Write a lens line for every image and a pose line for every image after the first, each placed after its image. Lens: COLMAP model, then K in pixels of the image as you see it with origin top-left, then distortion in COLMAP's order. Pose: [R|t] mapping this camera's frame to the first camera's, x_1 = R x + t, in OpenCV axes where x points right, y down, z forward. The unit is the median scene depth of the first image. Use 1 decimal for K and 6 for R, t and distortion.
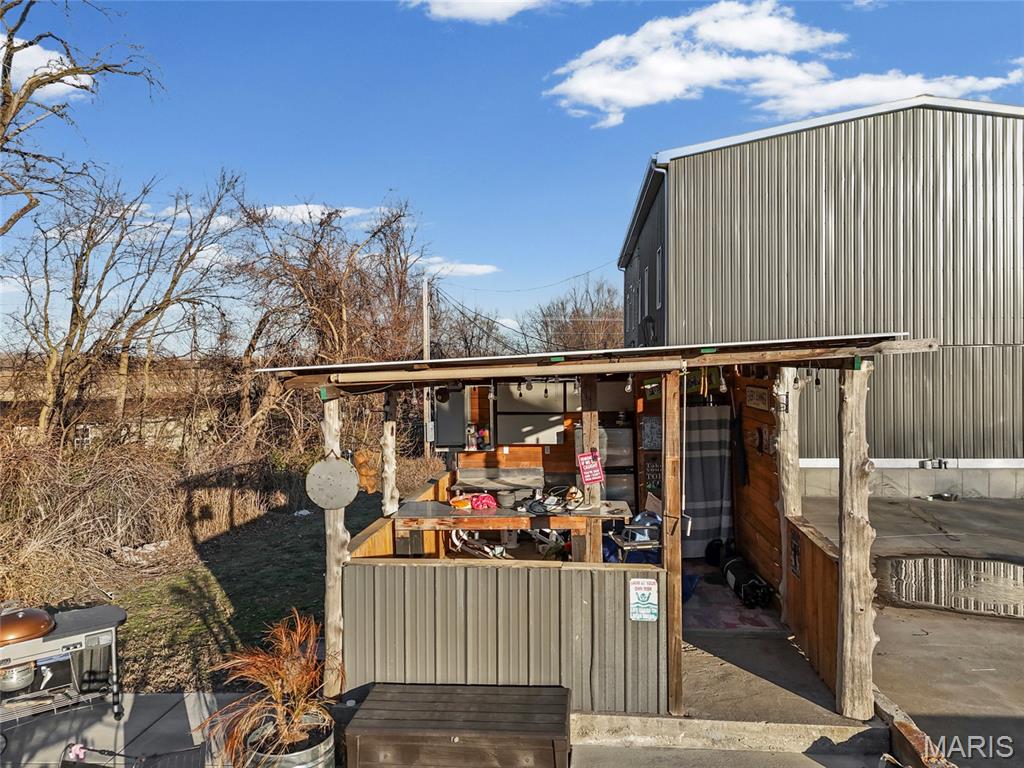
lens RADIAL K [[763.0, 0, 532.6], [0, 763.0, 369.4], [0, 0, 1]] dist [0.088553, -0.084597]
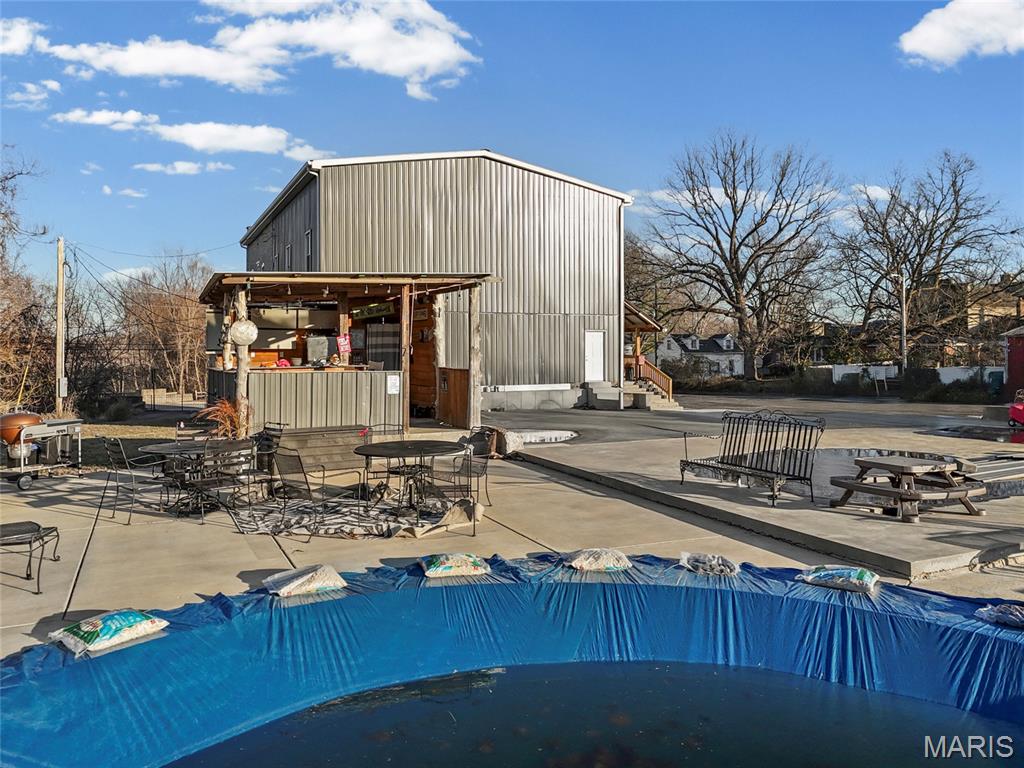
lens RADIAL K [[763.0, 0, 532.6], [0, 763.0, 369.4], [0, 0, 1]] dist [0.088553, -0.084597]
pose [[0.855230, -0.004183, 0.518232, -0.371229], [-0.000685, 0.999957, 0.009202, 0.126612], [-0.518249, -0.008225, 0.855190, -0.633192]]
